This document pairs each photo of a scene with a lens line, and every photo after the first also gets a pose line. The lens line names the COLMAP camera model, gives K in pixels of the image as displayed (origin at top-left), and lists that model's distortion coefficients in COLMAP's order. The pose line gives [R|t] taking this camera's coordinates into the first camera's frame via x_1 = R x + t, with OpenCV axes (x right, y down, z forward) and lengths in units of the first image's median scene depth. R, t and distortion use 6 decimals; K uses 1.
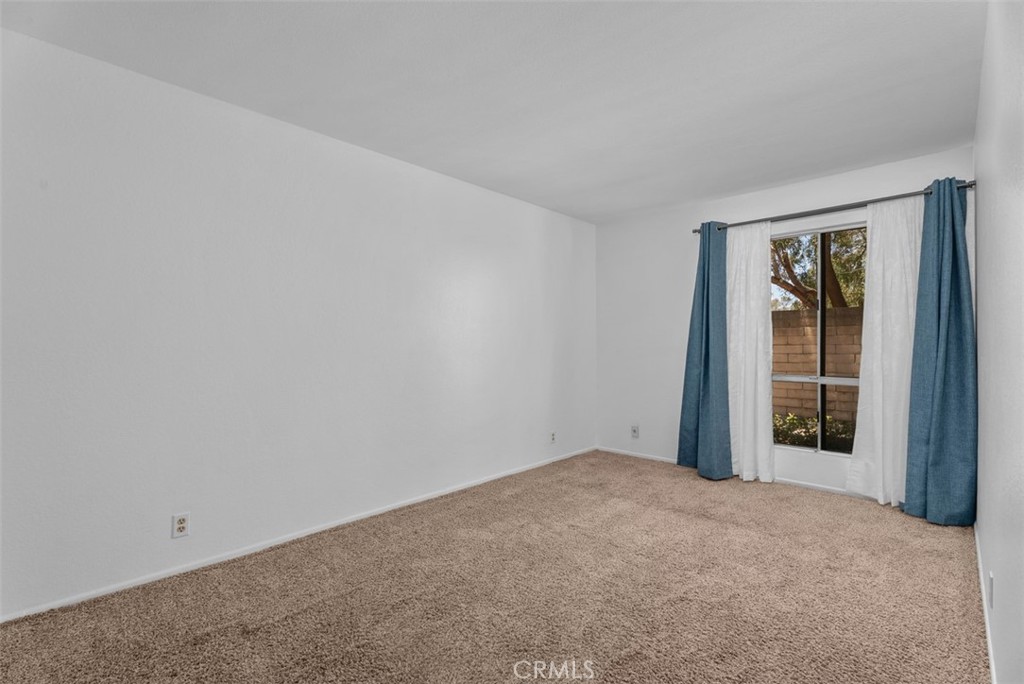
lens RADIAL K [[463.4, 0, 512.0], [0, 463.4, 342.0], [0, 0, 1]] dist [-0.002517, -0.000290]
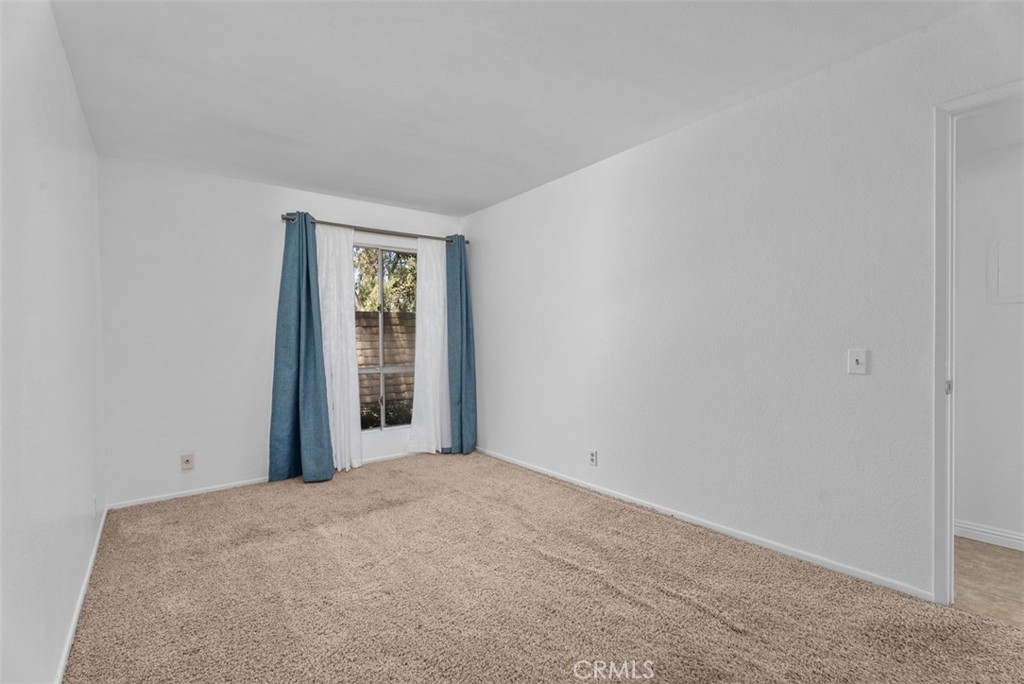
lens RADIAL K [[463.4, 0, 512.0], [0, 463.4, 342.0], [0, 0, 1]] dist [-0.002517, -0.000290]
pose [[0.144981, -0.008883, 0.989395, -0.506108], [0.006854, 0.999945, 0.007974, 0.000105], [-0.989411, 0.005626, 0.145034, 0.501539]]
